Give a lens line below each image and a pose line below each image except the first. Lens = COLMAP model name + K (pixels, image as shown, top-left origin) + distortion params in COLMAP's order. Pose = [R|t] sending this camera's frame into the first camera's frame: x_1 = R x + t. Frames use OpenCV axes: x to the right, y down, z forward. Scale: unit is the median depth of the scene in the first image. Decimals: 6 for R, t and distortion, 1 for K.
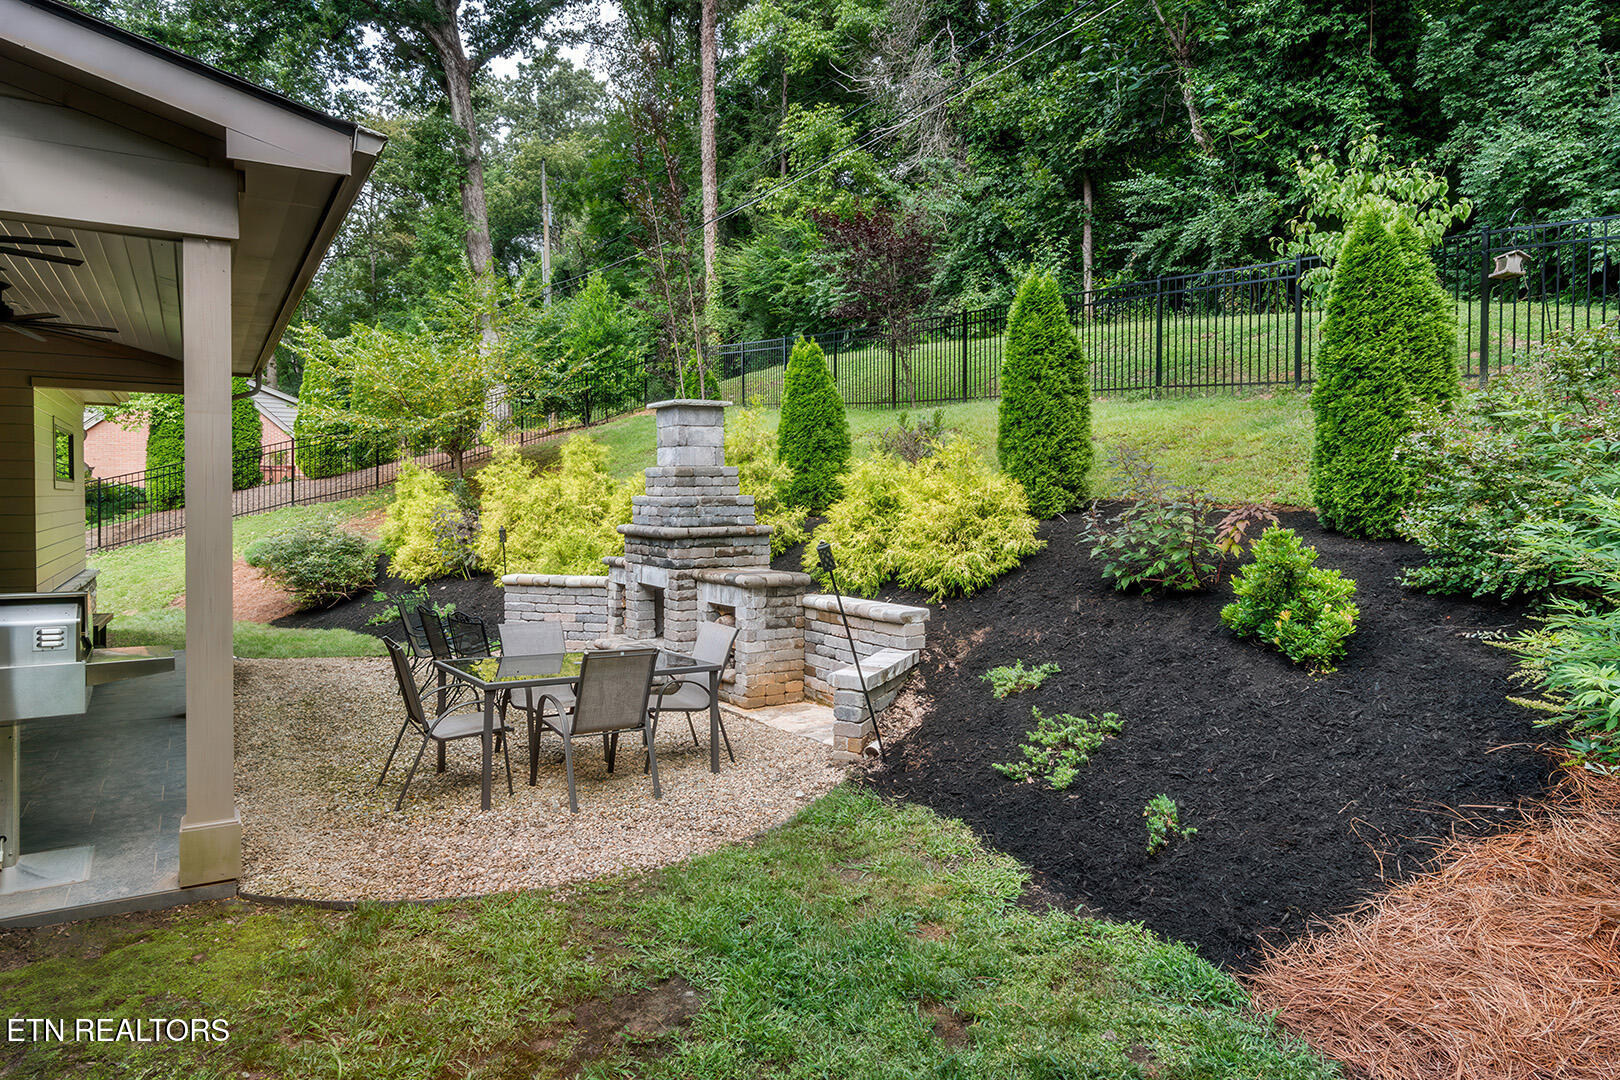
lens RADIAL K [[933.0, 0, 759.0], [0, 933.0, 519.7], [0, 0, 1]] dist [0.003151, 0.002768]
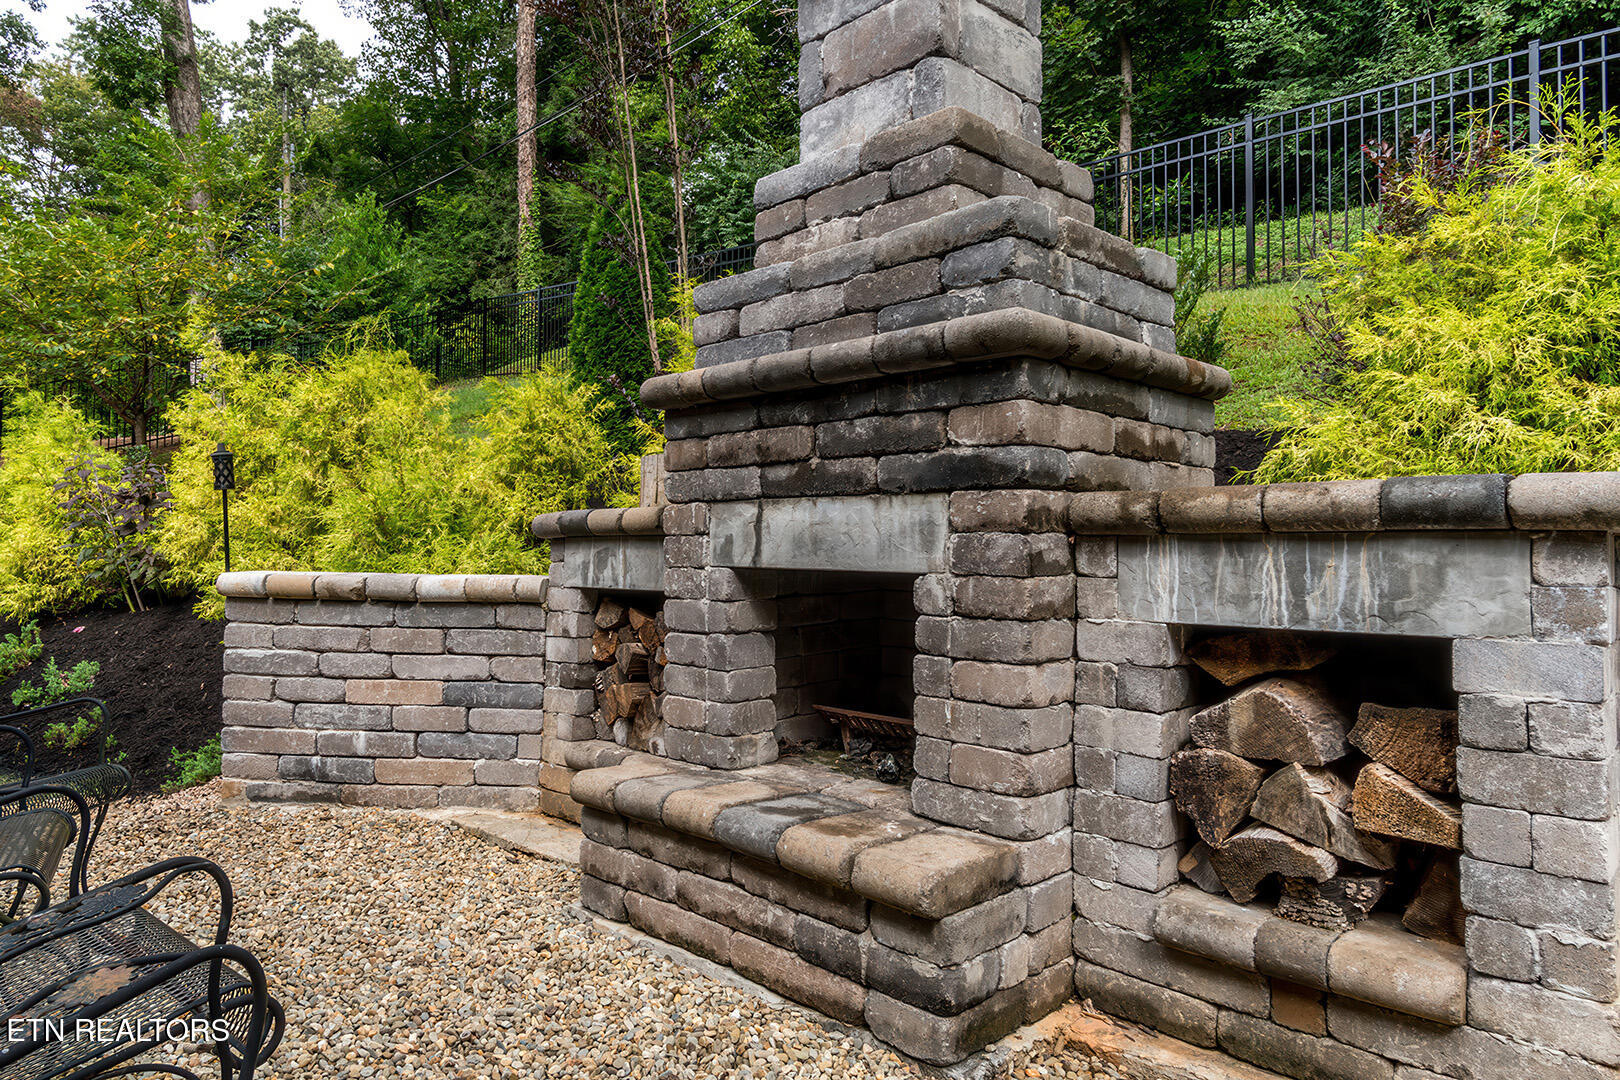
lens RADIAL K [[1045.8, 0, 712.4], [0, 1045.8, 514.0], [0, 0, 1]] dist [0.008050, 0.000677]
pose [[0.984113, 0.019157, 0.176508, -0.162238], [-0.009179, 0.998322, -0.057173, 0.058228], [-0.177307, 0.054644, 0.982637, 0.576685]]
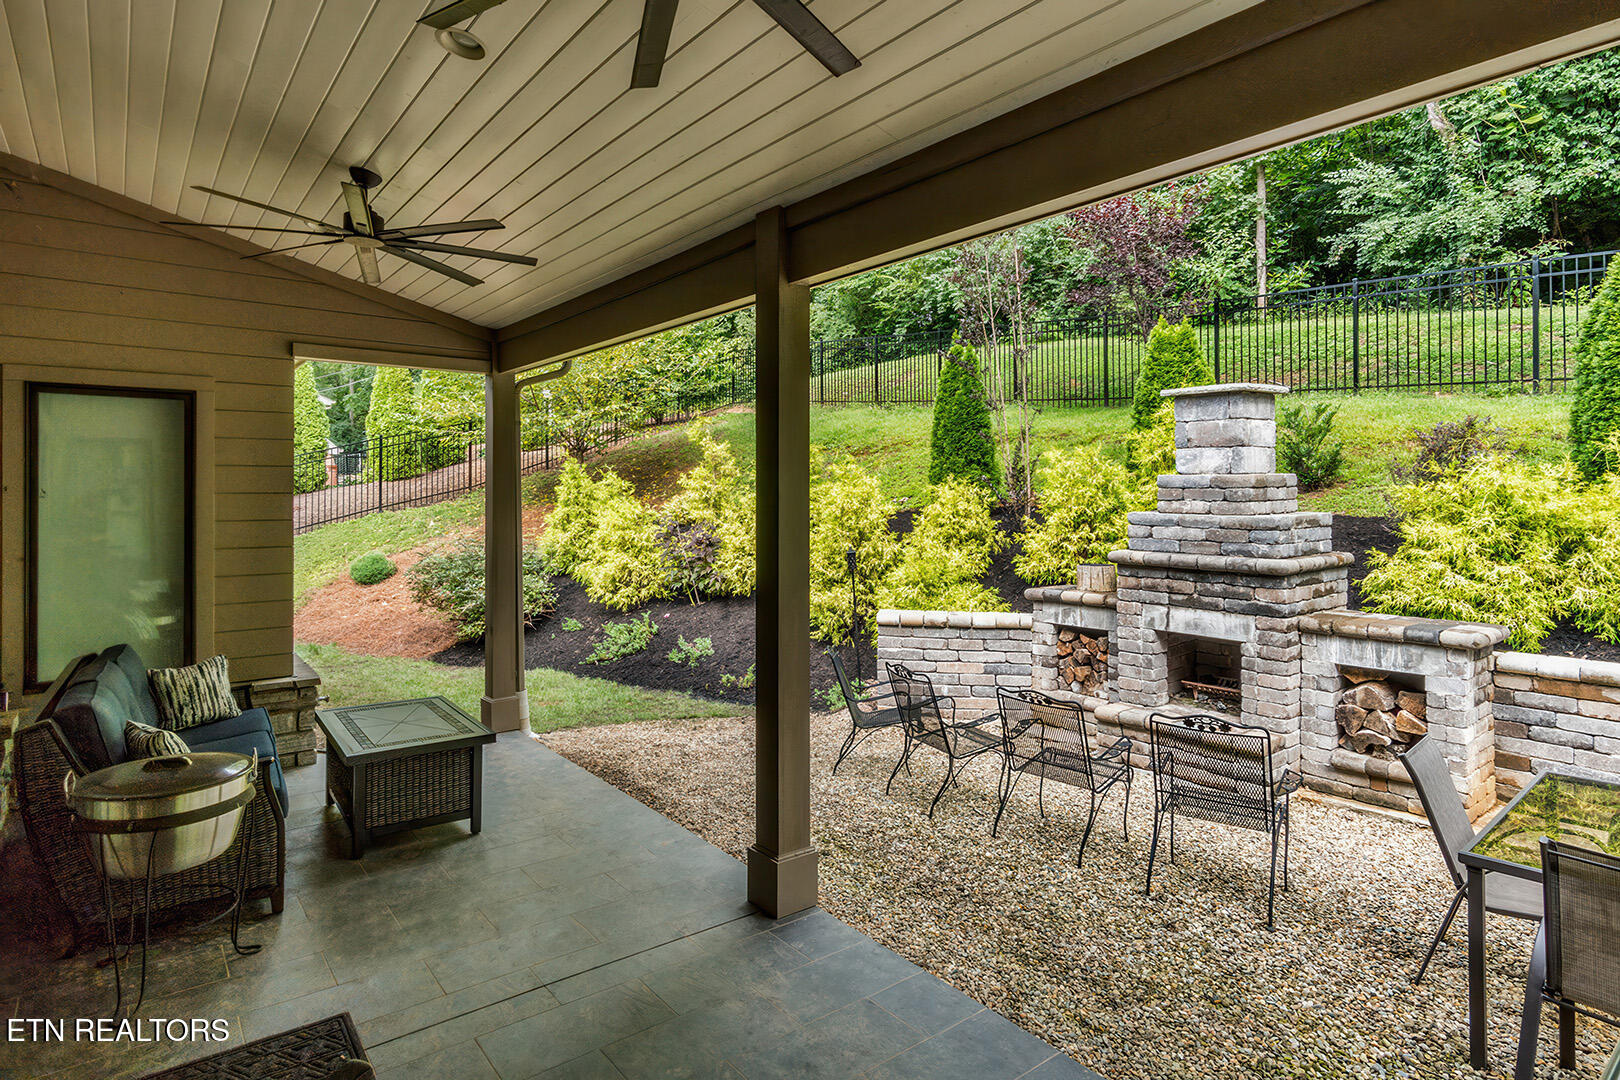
lens RADIAL K [[879.2, 0, 819.4], [0, 879.2, 492.0], [0, 0, 1]] dist [0.003990, 0.002273]
pose [[0.994016, -0.003308, 0.109189, -0.396230], [0.006141, 0.999653, -0.025621, -0.021882], [-0.109066, 0.026138, 0.993691, 0.277924]]
